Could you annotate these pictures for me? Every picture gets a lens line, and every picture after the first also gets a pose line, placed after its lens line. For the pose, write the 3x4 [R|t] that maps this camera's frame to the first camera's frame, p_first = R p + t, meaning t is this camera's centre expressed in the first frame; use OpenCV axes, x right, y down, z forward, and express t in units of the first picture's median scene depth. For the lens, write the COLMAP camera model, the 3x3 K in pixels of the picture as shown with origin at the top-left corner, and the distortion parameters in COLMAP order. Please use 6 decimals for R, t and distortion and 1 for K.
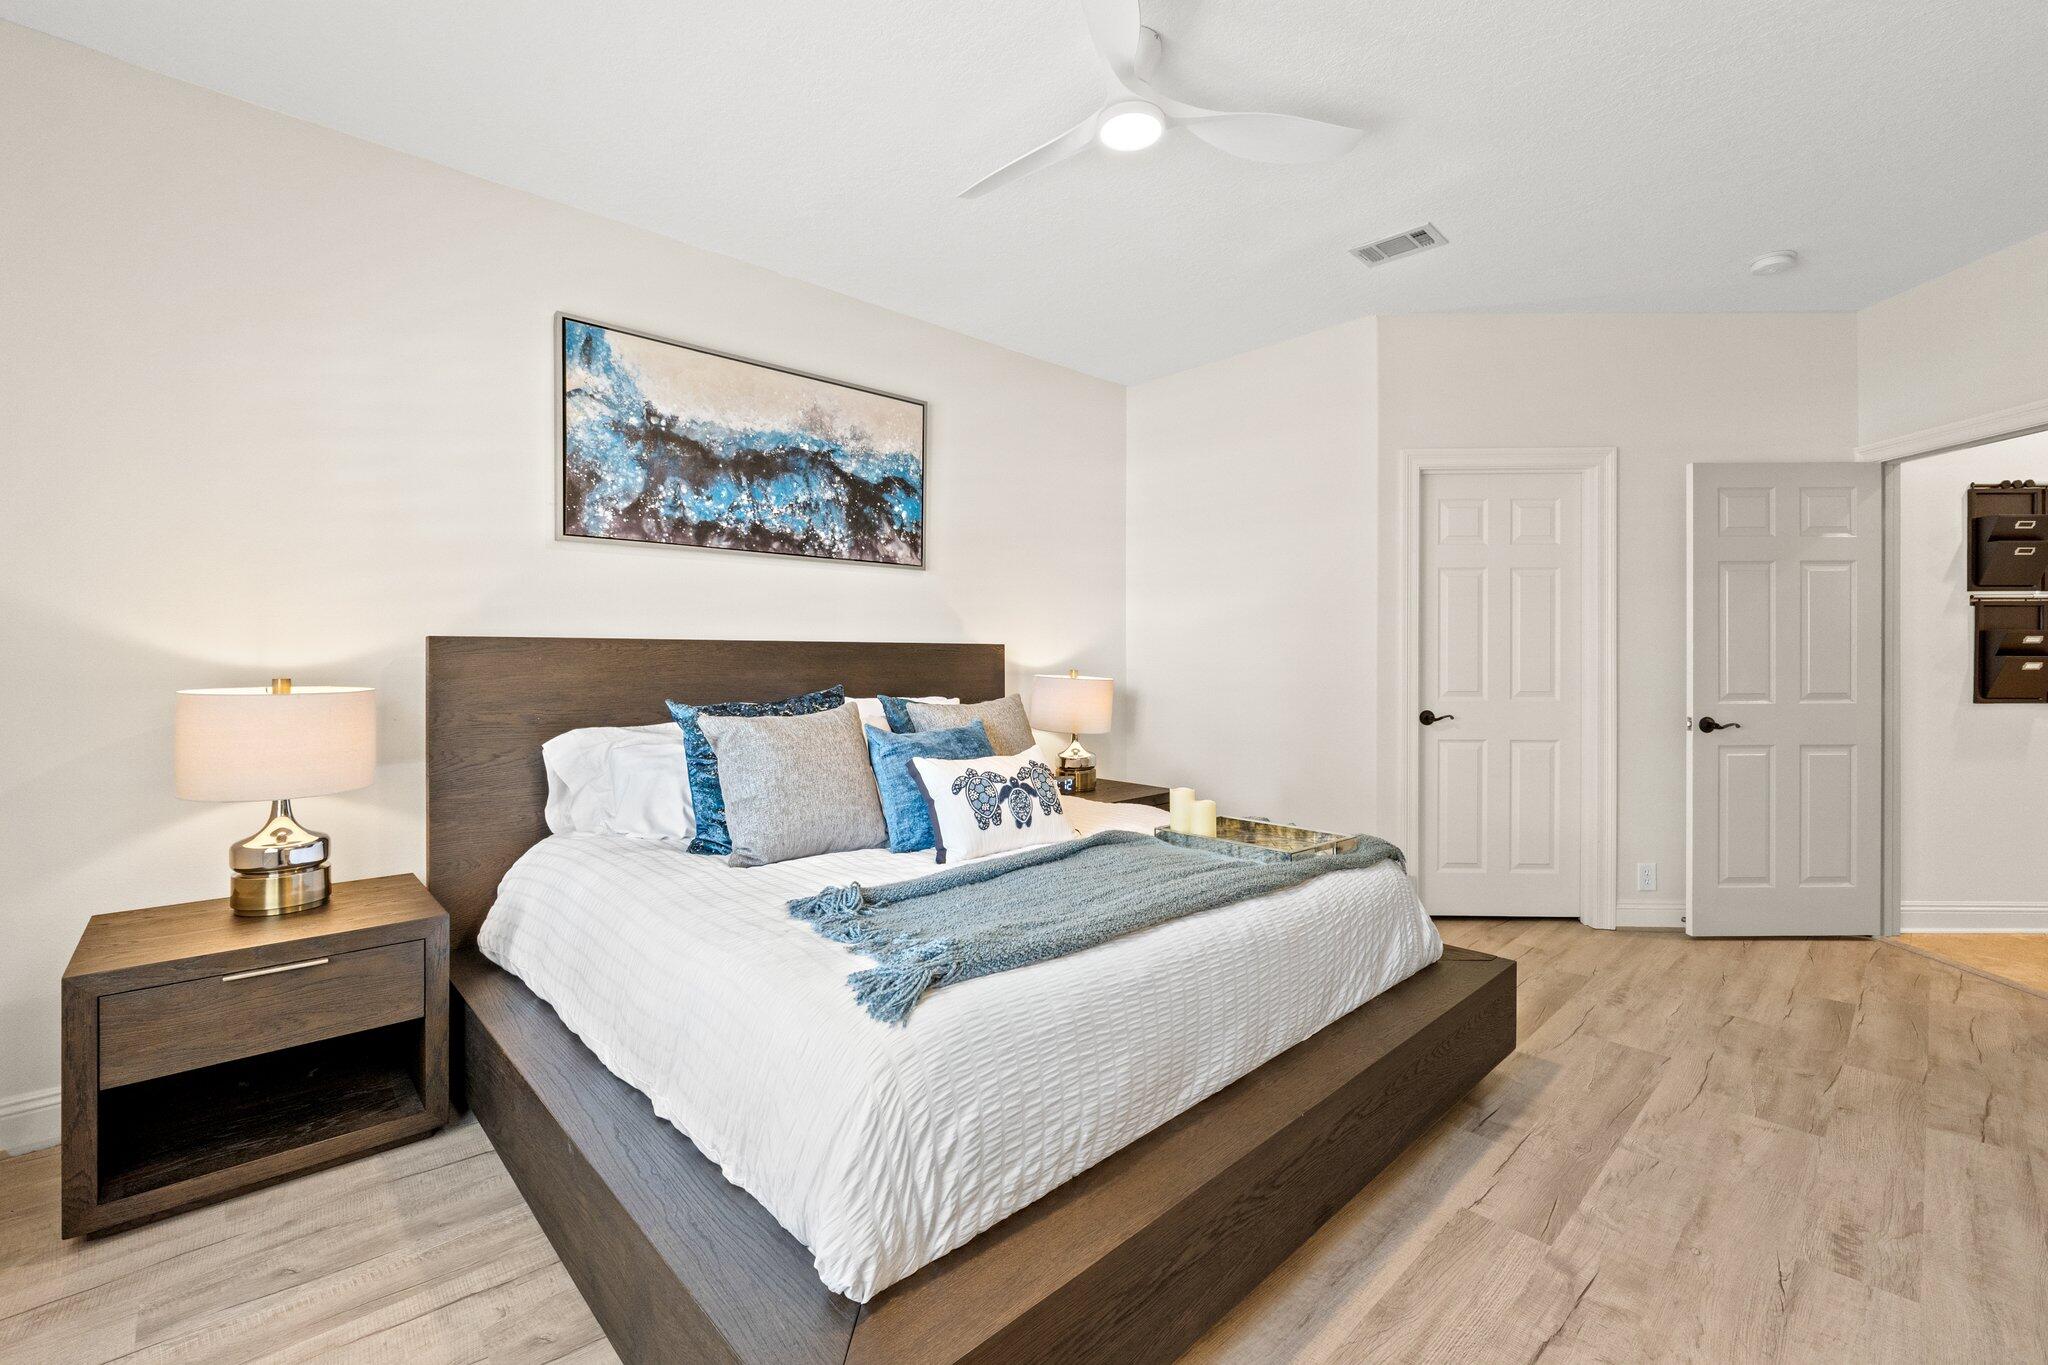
lens RADIAL K [[860.8, 0, 1004.2], [0, 860.8, 678.5], [0, 0, 1]] dist [-0.017418, 0.000944]
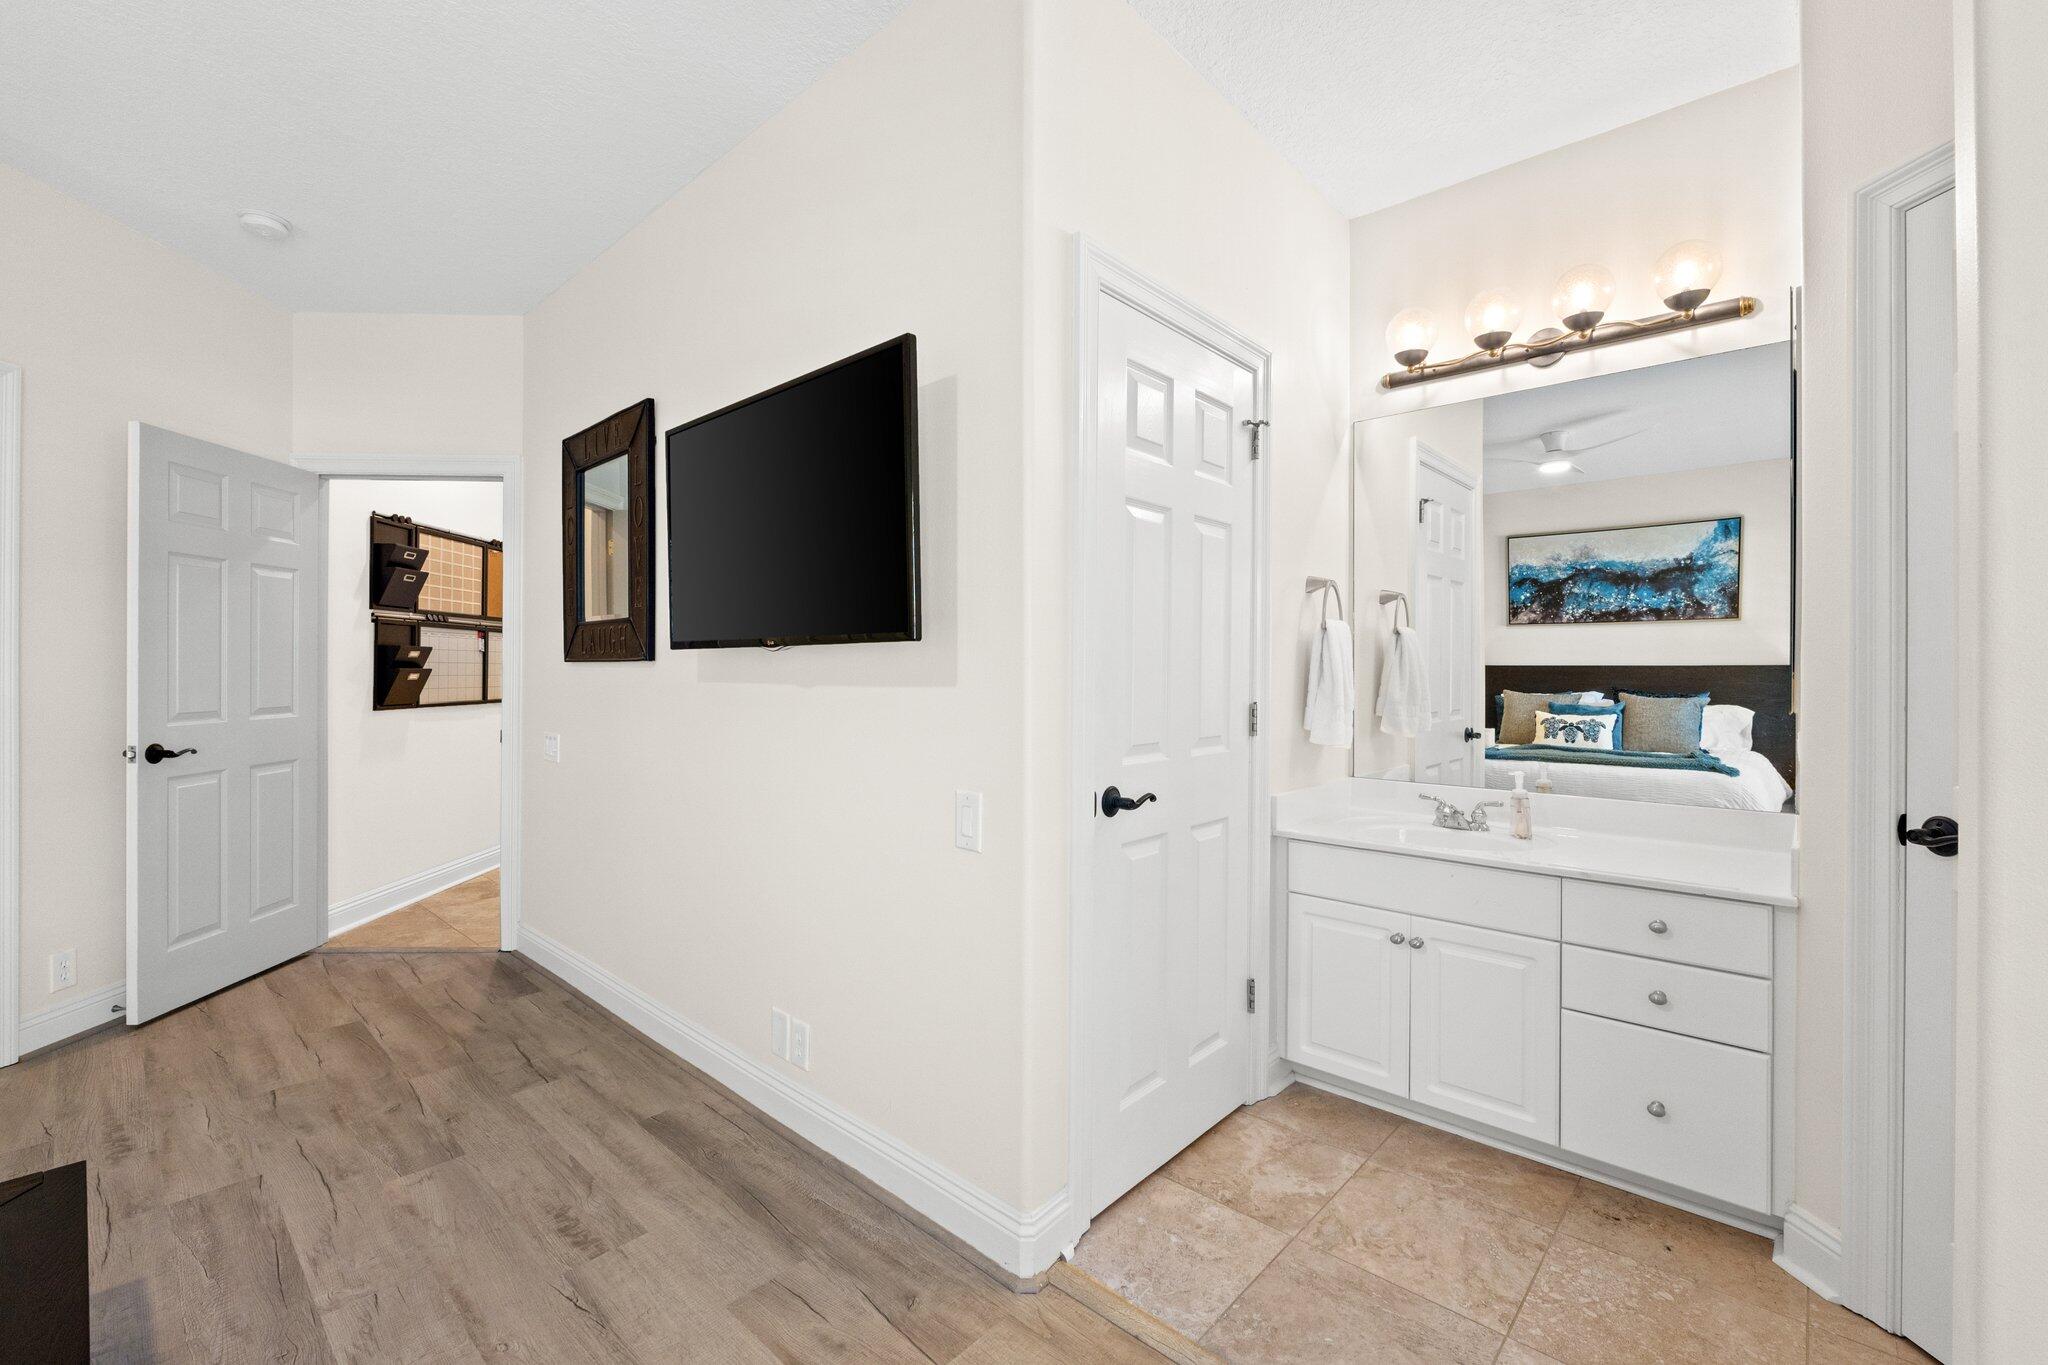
lens RADIAL K [[860.8, 0, 1039.7], [0, 860.8, 672.7], [0, 0, 1]] dist [-0.017418, 0.000944]
pose [[-0.109846, -0.003679, 0.993942, -0.058782], [0.024196, 0.999687, 0.006374, -0.006975], [-0.993654, 0.024750, -0.109723, 0.276143]]
